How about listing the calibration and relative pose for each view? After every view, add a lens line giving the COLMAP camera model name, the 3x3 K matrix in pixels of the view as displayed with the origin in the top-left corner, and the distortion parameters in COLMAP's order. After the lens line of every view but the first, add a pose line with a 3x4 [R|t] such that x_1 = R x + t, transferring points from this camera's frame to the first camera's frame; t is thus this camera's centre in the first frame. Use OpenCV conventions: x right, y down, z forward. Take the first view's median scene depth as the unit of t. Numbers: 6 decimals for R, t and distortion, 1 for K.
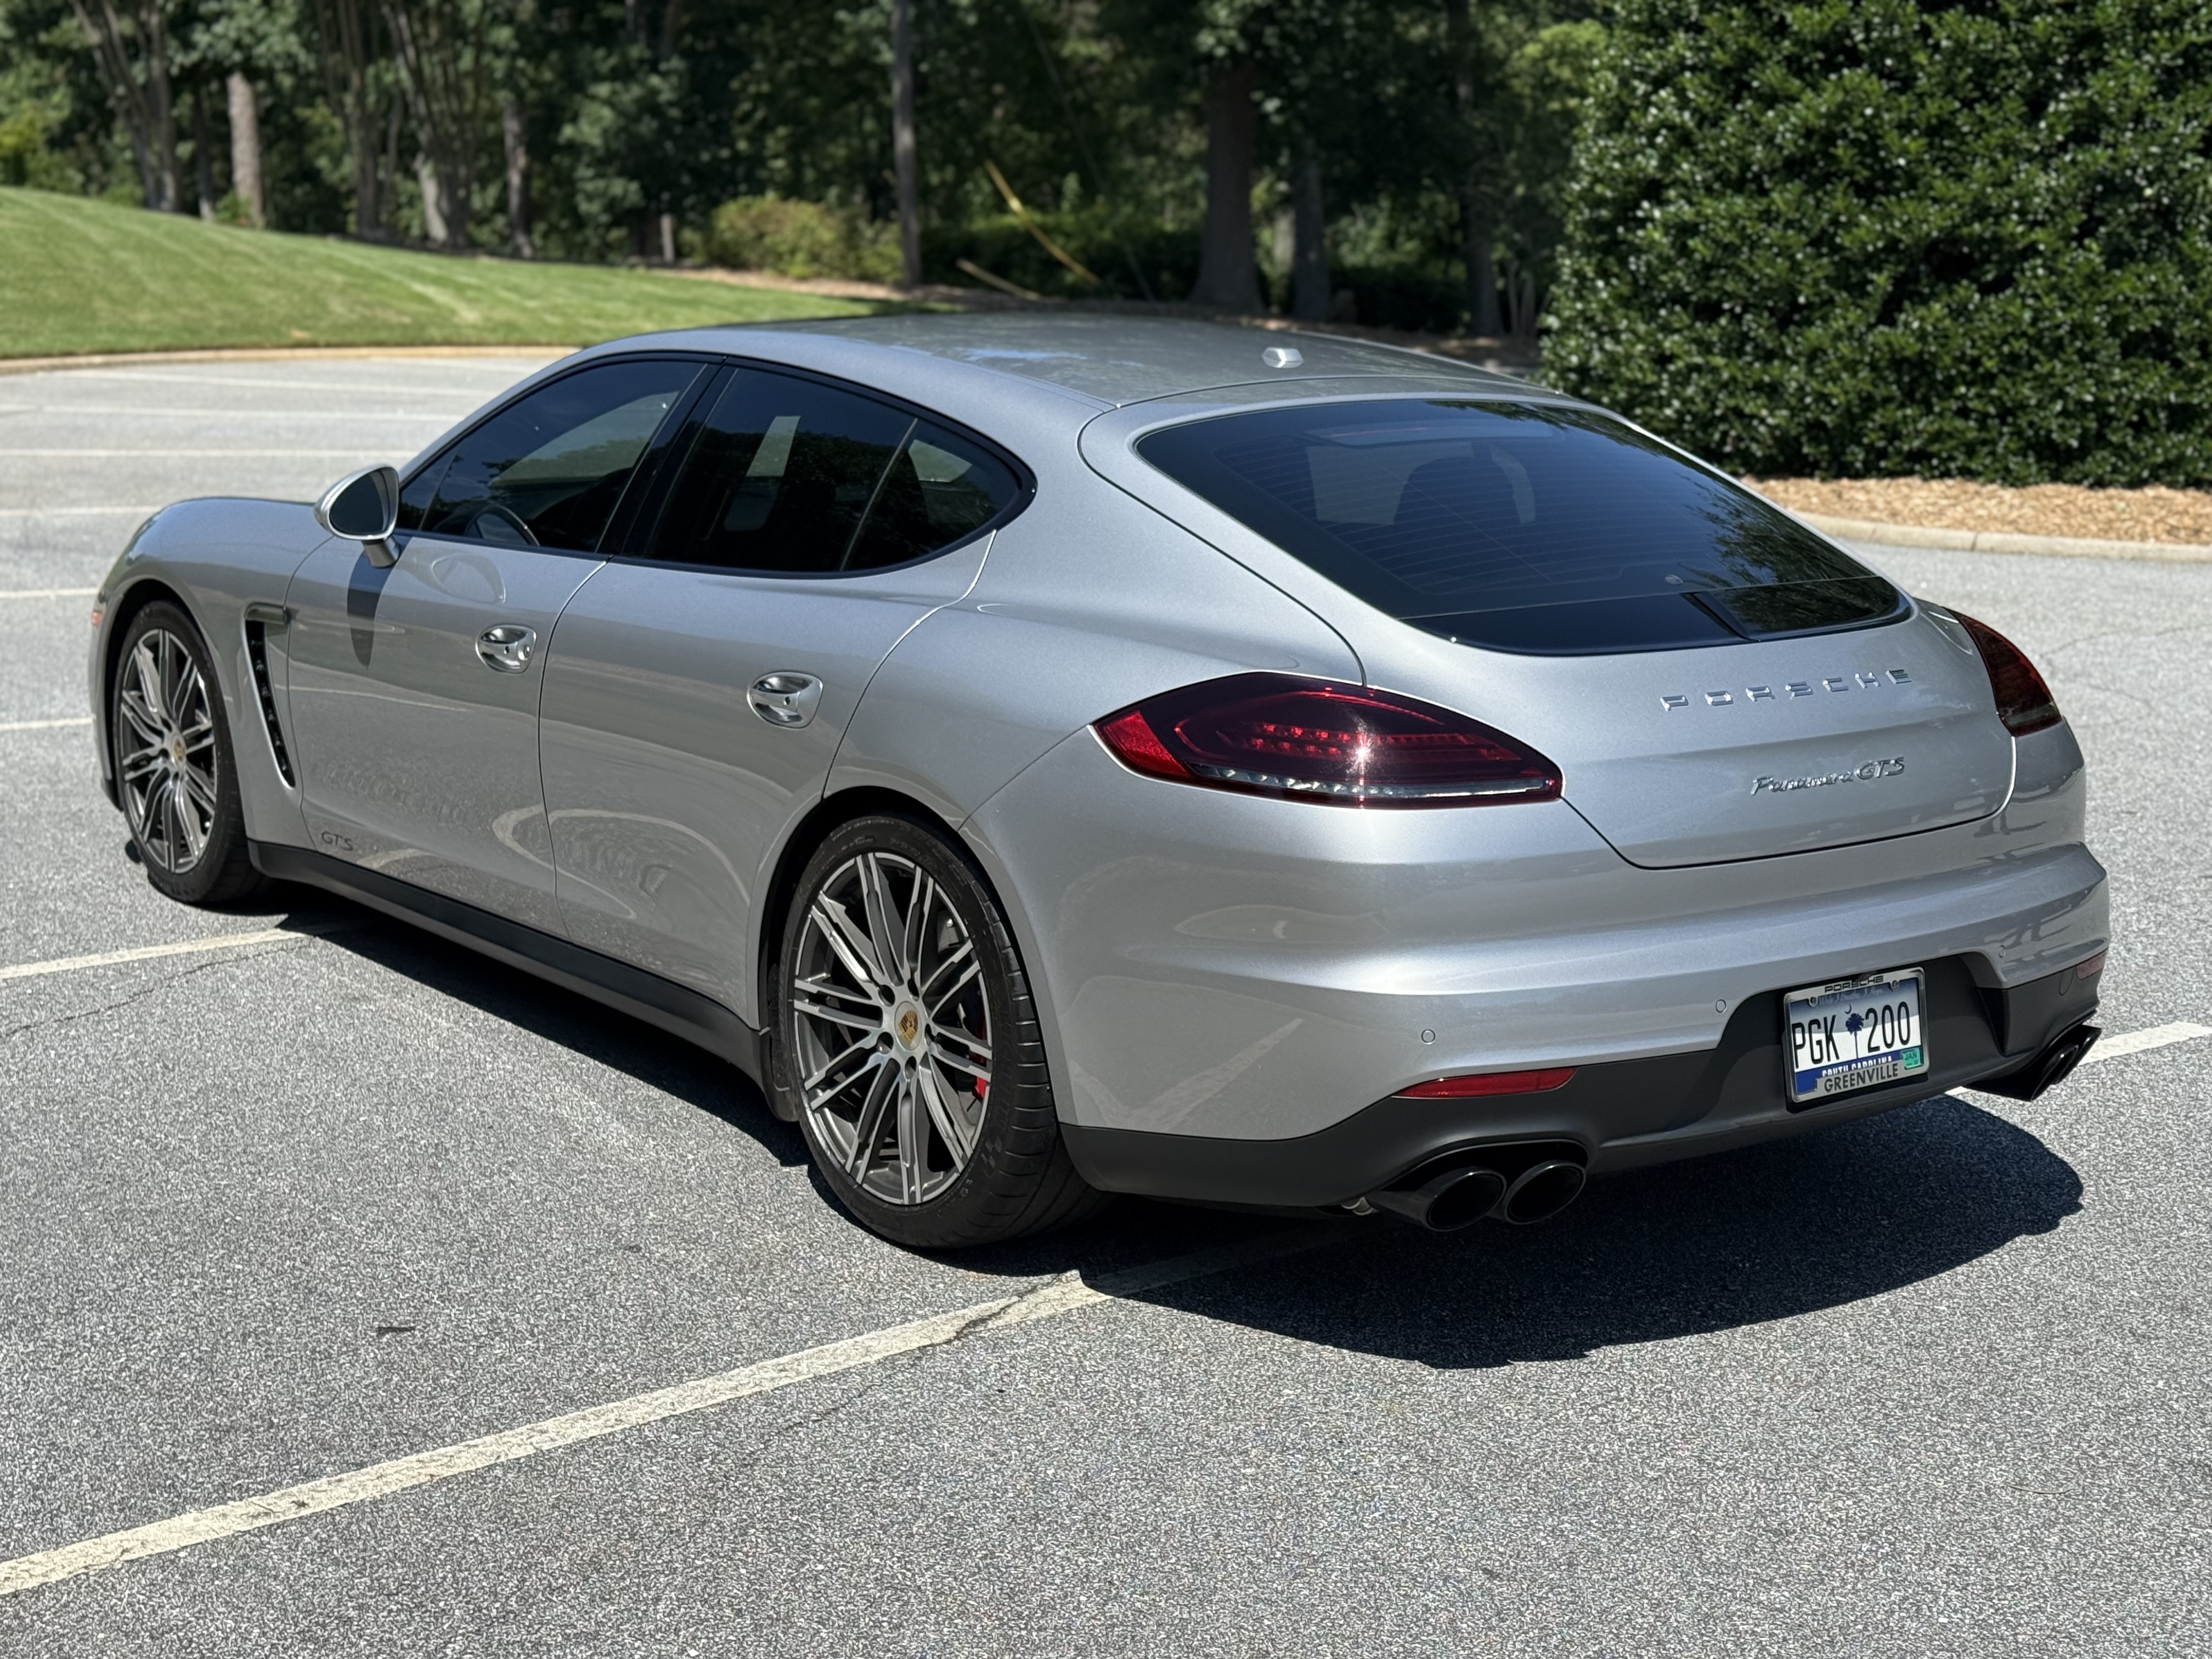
lens RADIAL K [[3166.9, 0, 1094.9], [0, 3166.9, 823.9], [0, 0, 1]] dist [0.103385, 0.000000]
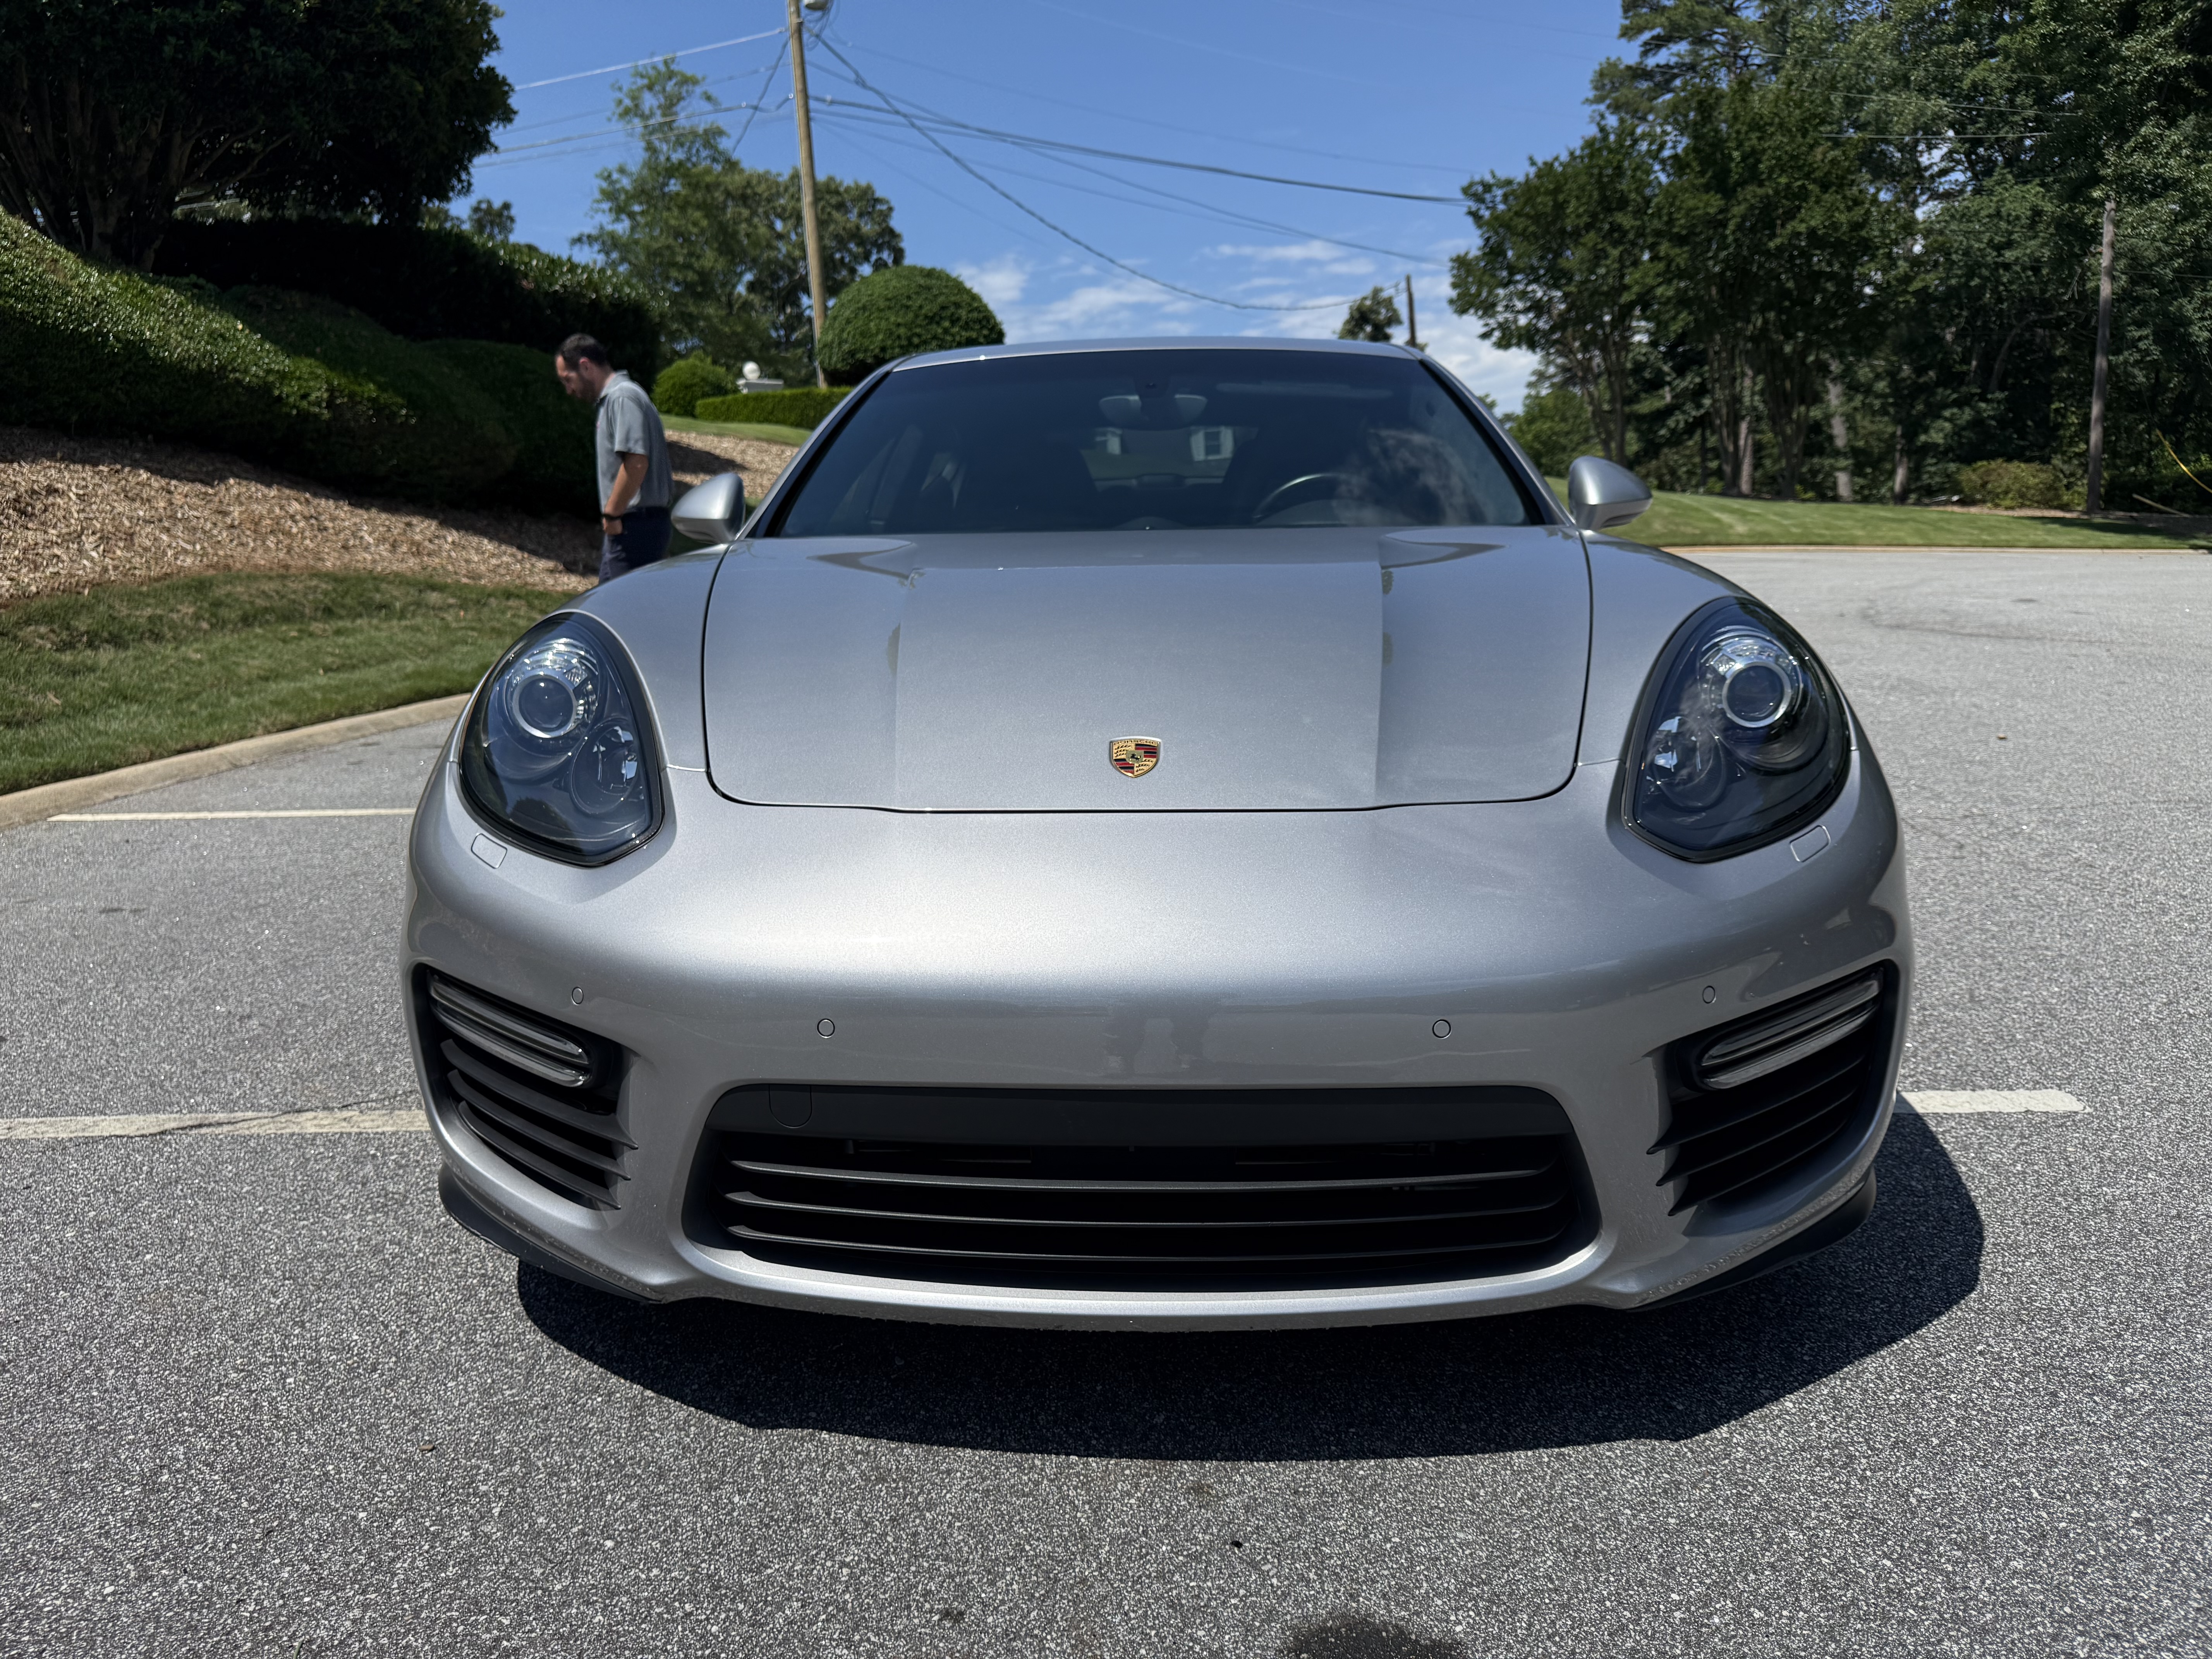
lens RADIAL K [[1559.1, 0, 1090.3], [0, 1559.1, 834.2], [0, 0, 1]] dist [0.042373, -0.048576]
pose [[0.781997, 0.095786, -0.615878, 0.505842], [-0.086265, 0.995244, 0.045254, 0.001063], [0.617283, 0.017740, 0.786541, 0.683770]]
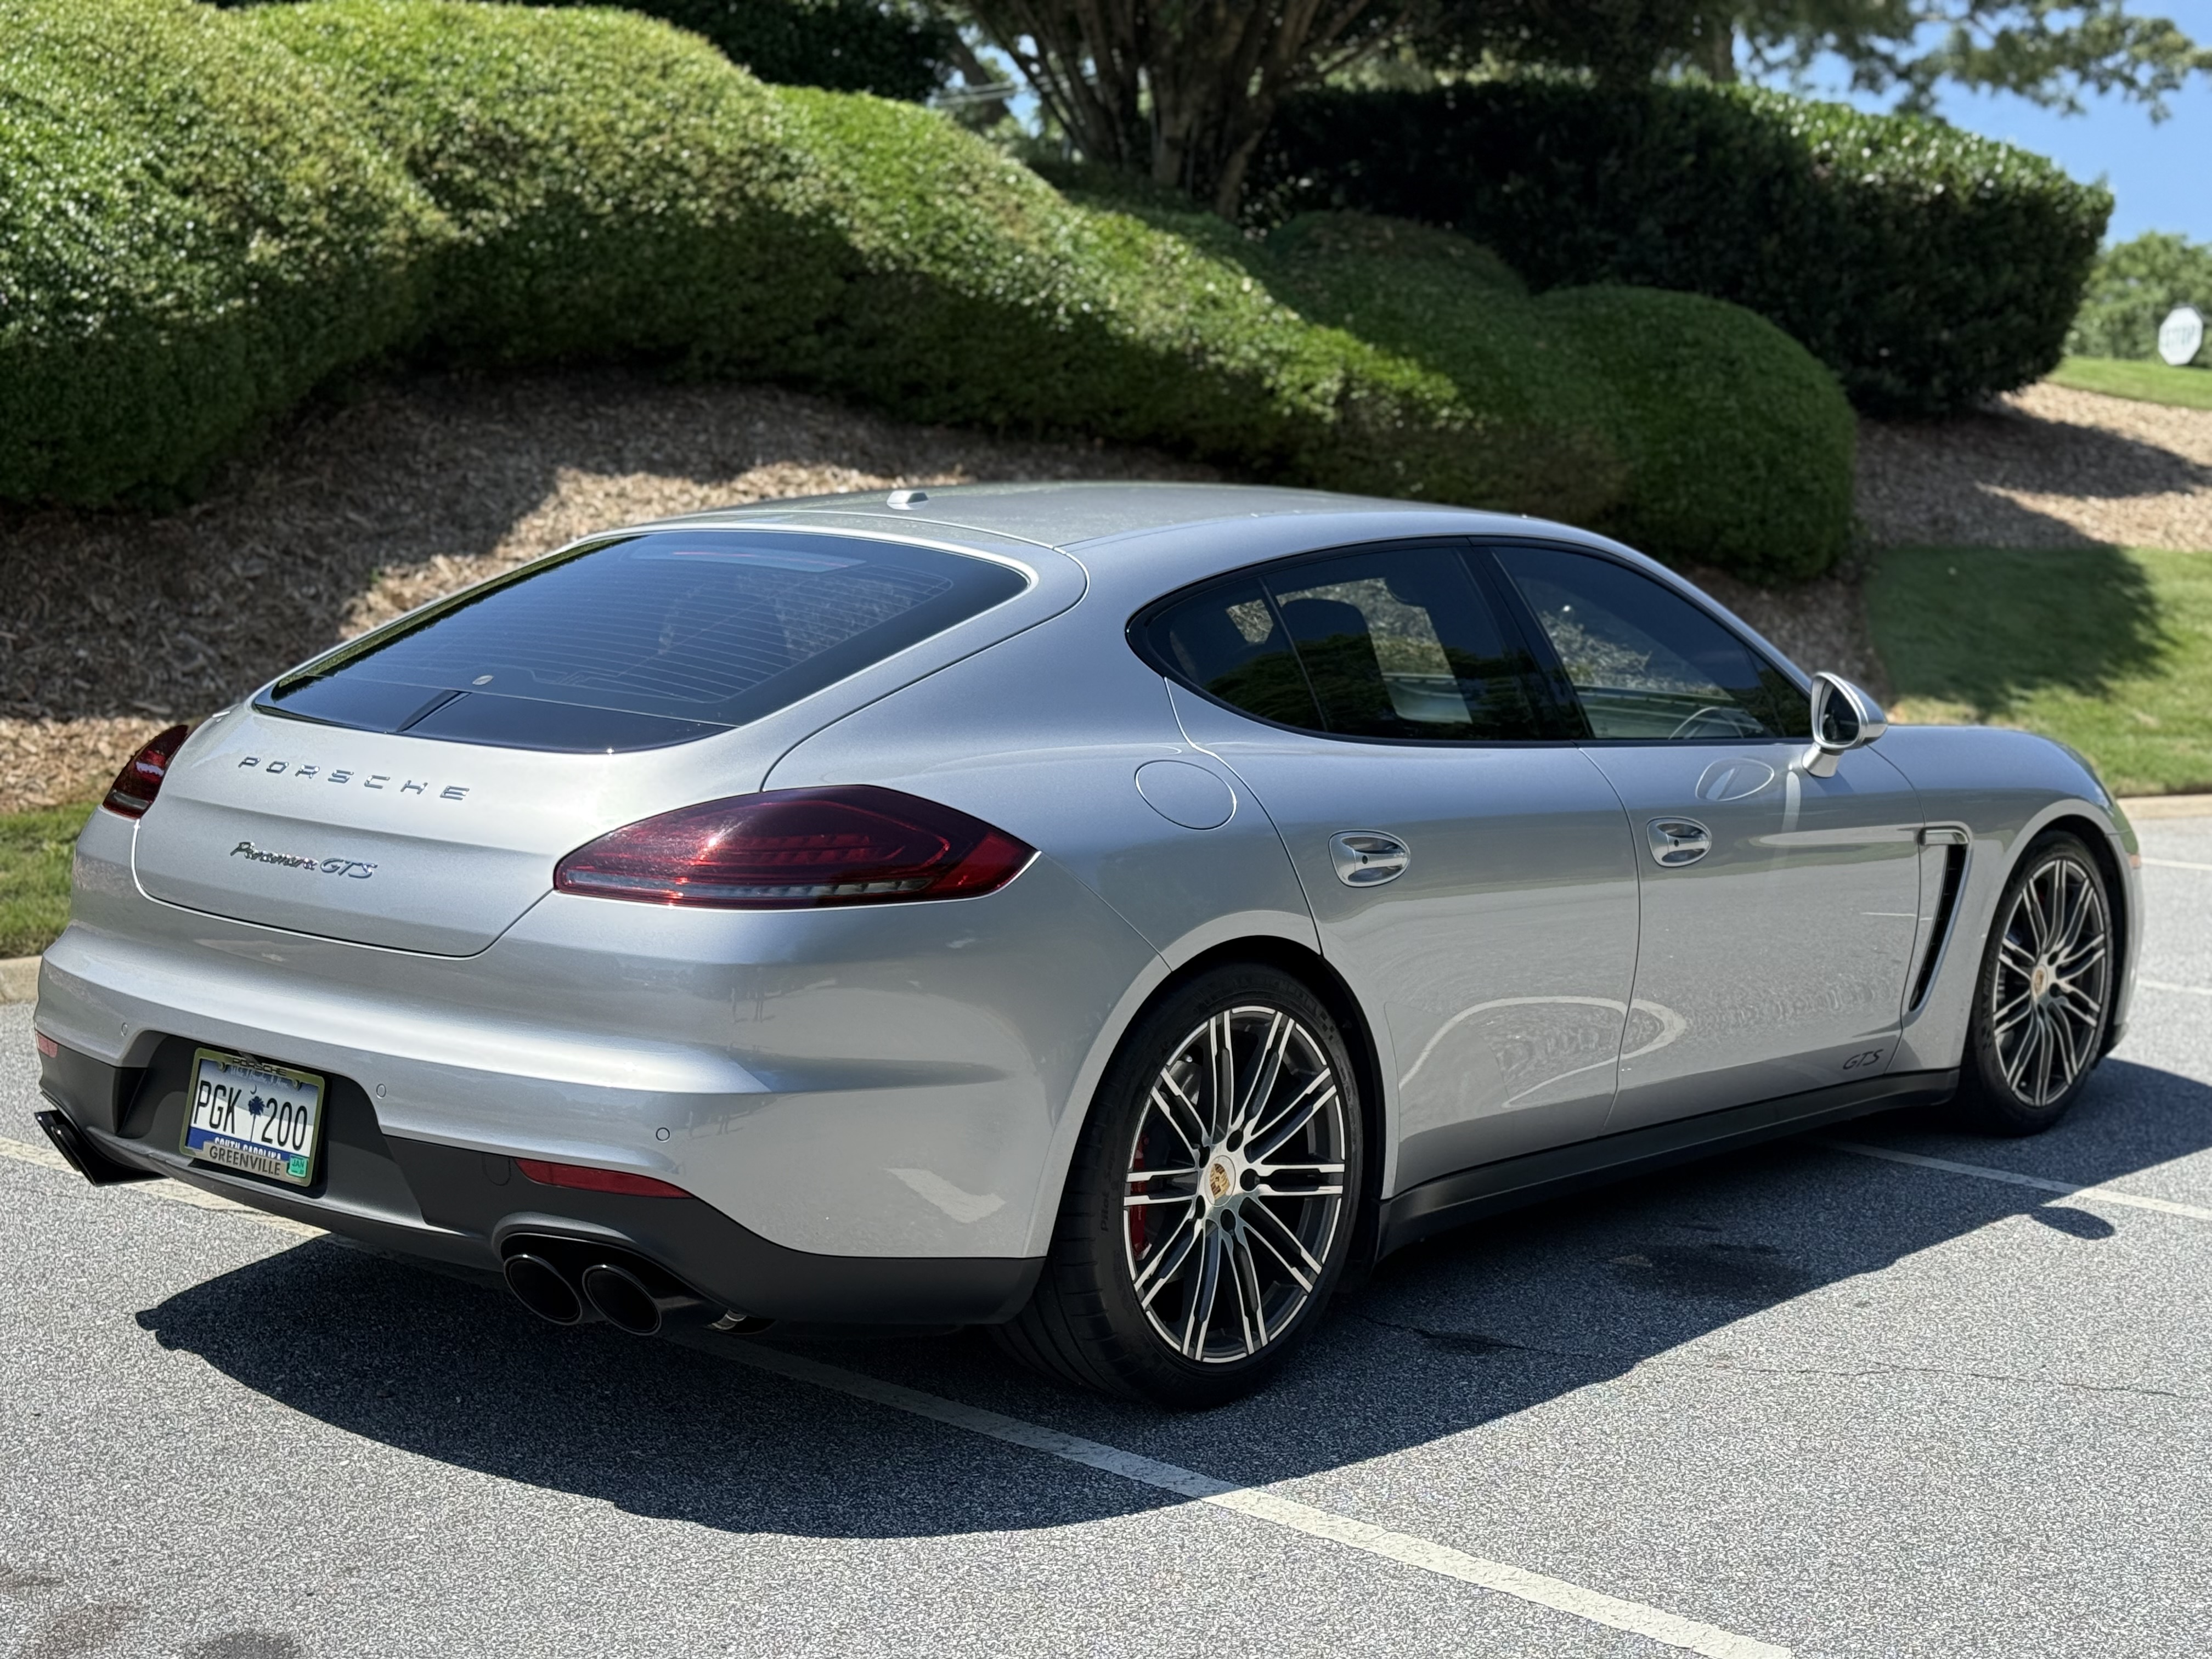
lens RADIAL K [[3166.9, 0, 1095.0], [0, 3166.9, 818.6], [0, 0, 1]] dist [0.103385, 0.000000]
pose [[0.219635, 0.098084, -0.970639, 1.138232], [-0.217272, 0.974863, 0.049347, -0.119045], [0.951080, 0.200055, 0.235425, 0.902748]]
